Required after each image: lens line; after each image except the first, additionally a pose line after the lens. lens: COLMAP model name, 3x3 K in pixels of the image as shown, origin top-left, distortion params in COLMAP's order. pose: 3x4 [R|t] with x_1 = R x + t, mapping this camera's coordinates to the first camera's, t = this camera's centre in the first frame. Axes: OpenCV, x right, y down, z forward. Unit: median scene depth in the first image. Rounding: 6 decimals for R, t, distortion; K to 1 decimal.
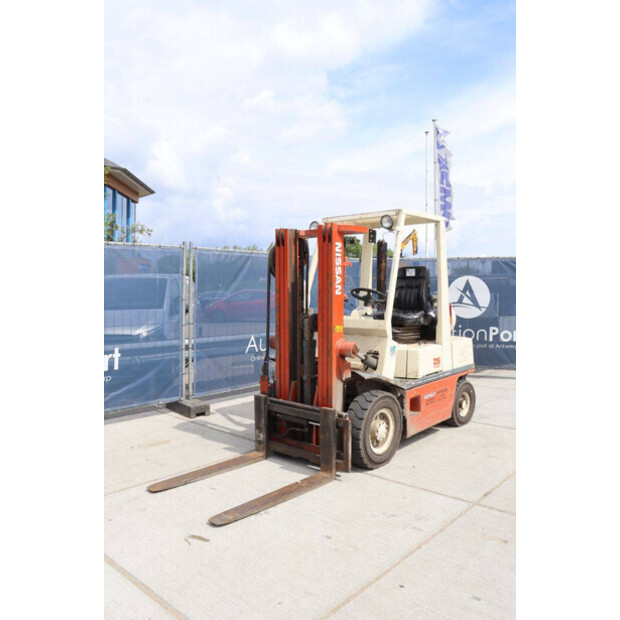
lens RADIAL K [[504.5, 0, 310.0], [0, 504.5, 310.0], [0, 0, 1]] dist [-0.162256, 0.128024]
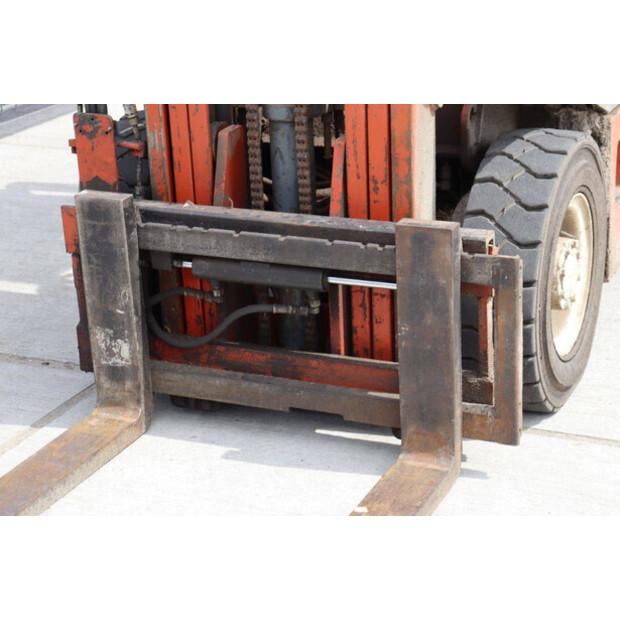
lens RADIAL K [[1429.7, 0, 310.0], [0, 1429.7, 310.0], [0, 0, 1]] dist [0.352555, 0.432650]
pose [[0.952408, -0.140348, 0.270593, -0.206726], [0.053737, 0.951102, 0.304166, 0.007457], [-0.300051, -0.275149, 0.913380, 0.285679]]
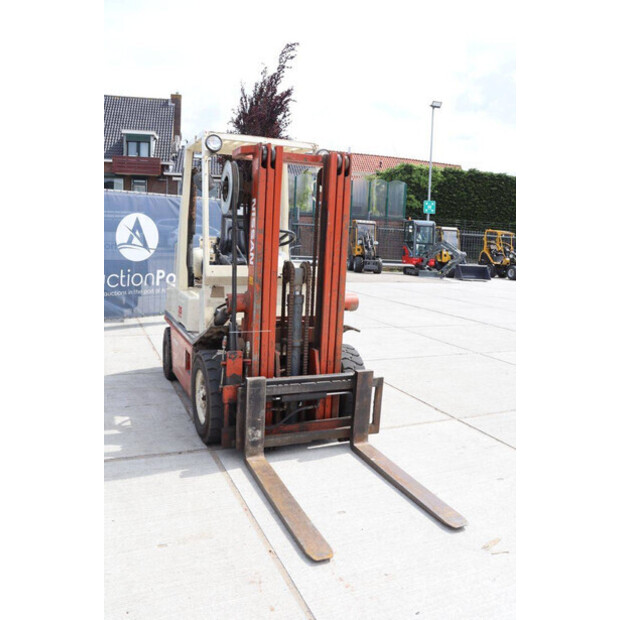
lens RADIAL K [[514.4, 0, 310.0], [0, 514.4, 310.0], [0, 0, 1]] dist [-0.117147, 0.000209]
pose [[0.425420, -0.106462, 0.898712, -0.713214], [-0.005468, 0.992736, 0.120189, -0.014444], [-0.904980, -0.056045, 0.421747, 0.633573]]
